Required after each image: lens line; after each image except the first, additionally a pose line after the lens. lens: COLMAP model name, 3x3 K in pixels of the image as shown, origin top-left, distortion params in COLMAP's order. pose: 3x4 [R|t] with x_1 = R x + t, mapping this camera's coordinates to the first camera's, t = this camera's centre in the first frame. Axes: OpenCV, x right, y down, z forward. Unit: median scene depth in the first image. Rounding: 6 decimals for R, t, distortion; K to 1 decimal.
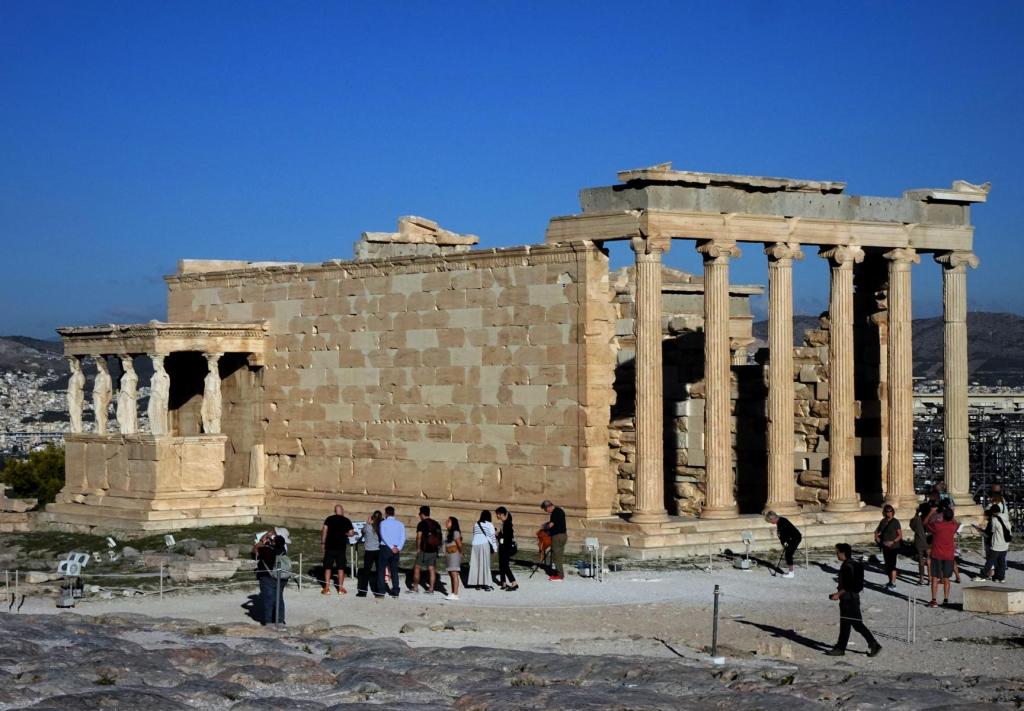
lens RADIAL K [[2177.3, 0, 512.8], [0, 2177.3, 357.1], [0, 0, 1]] dist [-0.020766, 0.000000]
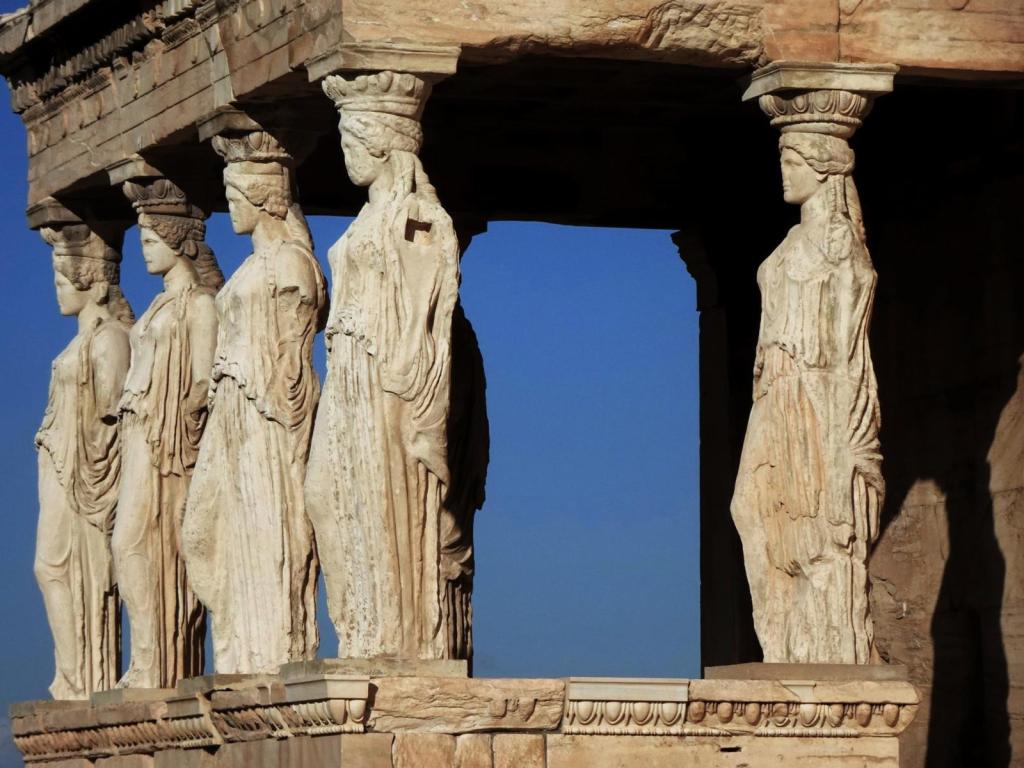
lens RADIAL K [[5836.4, 0, 512.0], [0, 5836.4, 384.2], [0, 0, 1]] dist [-0.375666, 0.000000]
pose [[0.931647, -0.020825, -0.362768, -0.023893], [-0.006336, 0.997274, -0.073521, 0.044653], [0.363310, 0.070794, 0.928975, 0.661371]]
